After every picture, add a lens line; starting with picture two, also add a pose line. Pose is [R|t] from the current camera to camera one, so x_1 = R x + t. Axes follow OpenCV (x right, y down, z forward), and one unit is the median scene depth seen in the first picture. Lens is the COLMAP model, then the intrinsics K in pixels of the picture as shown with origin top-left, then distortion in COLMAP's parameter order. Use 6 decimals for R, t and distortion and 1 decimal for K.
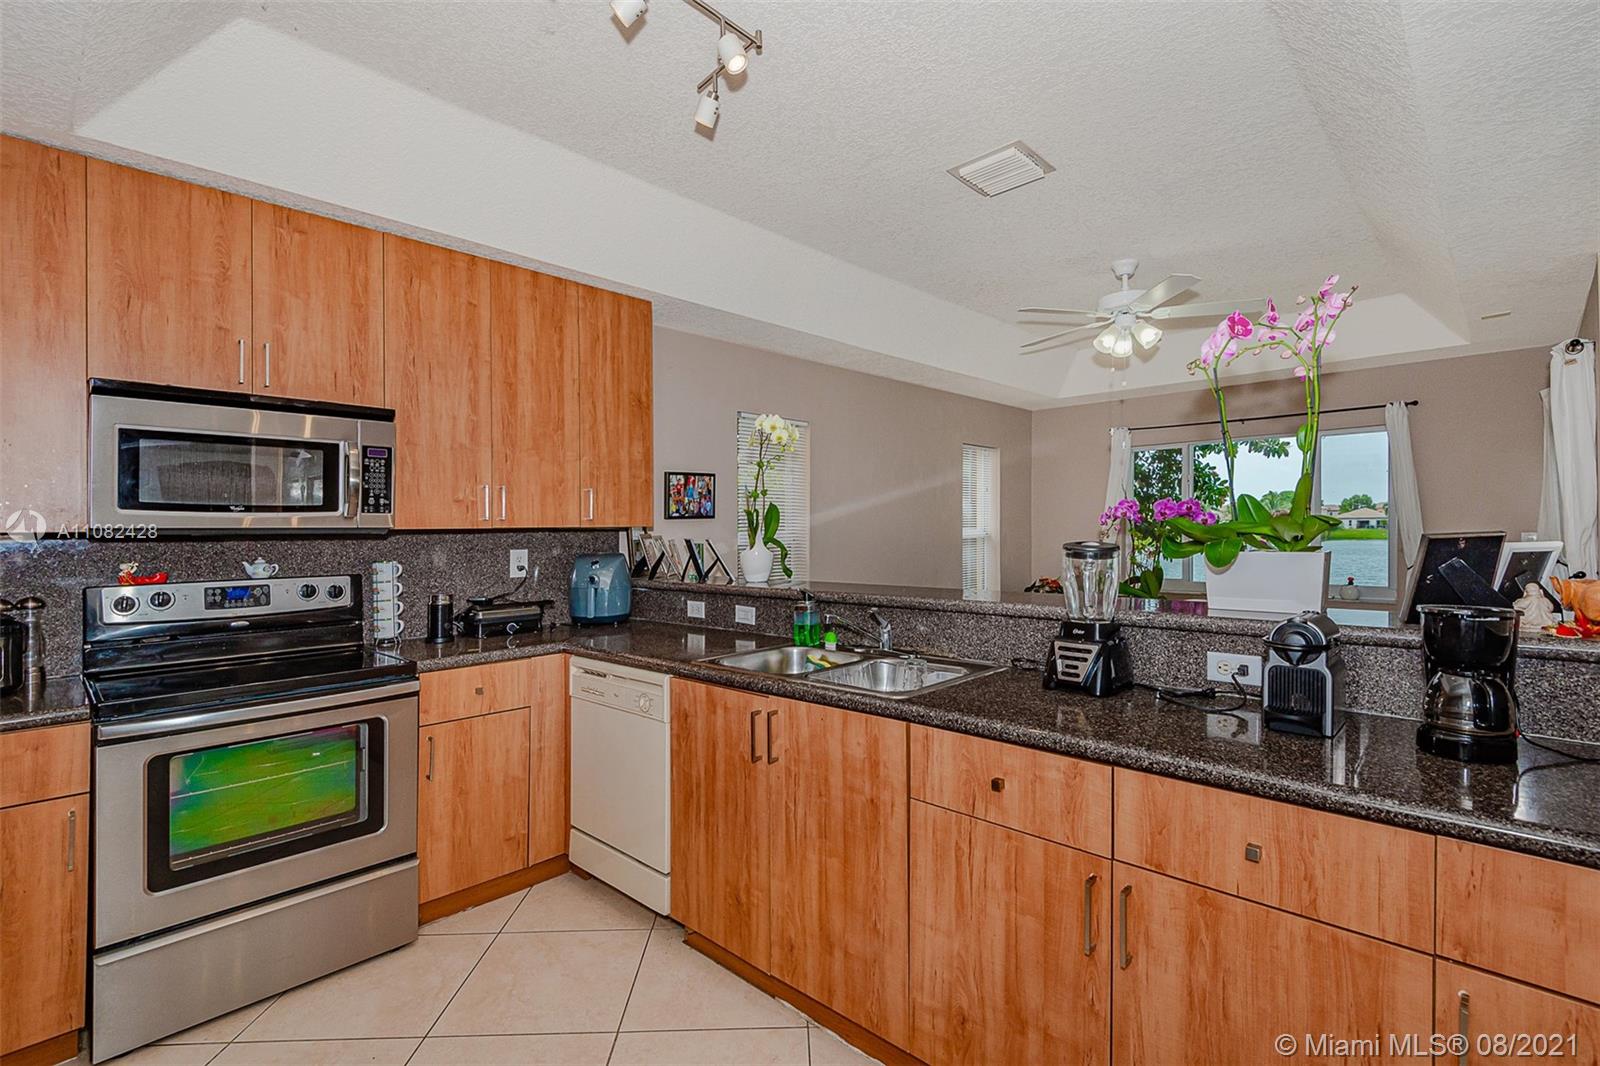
lens RADIAL K [[740.2, 0, 807.4], [0, 740.2, 531.9], [0, 0, 1]] dist [0.005948, -0.007770]
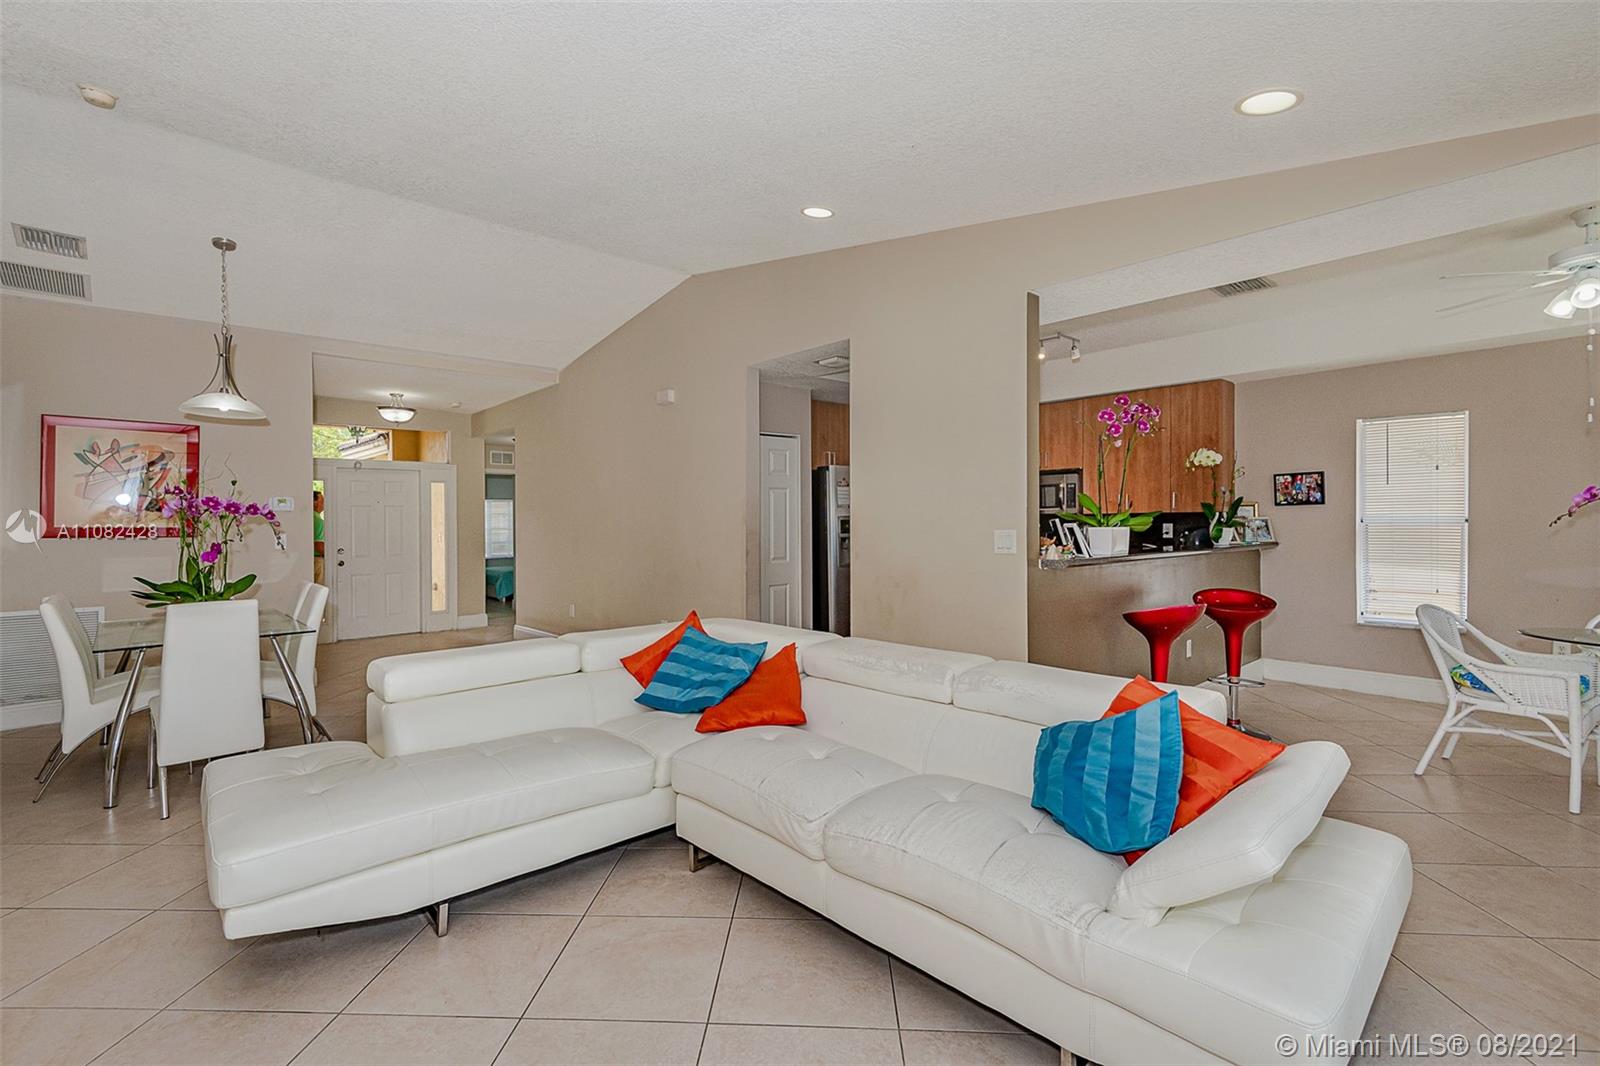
lens RADIAL K [[740.2, 0, 810.5], [0, 740.2, 548.2], [0, 0, 1]] dist [0.005948, -0.007770]
pose [[-0.042153, 0.046304, -0.998038, 1.766711], [0.007659, 0.998911, 0.046021, -0.009709], [0.999082, -0.005704, -0.042461, 0.142443]]
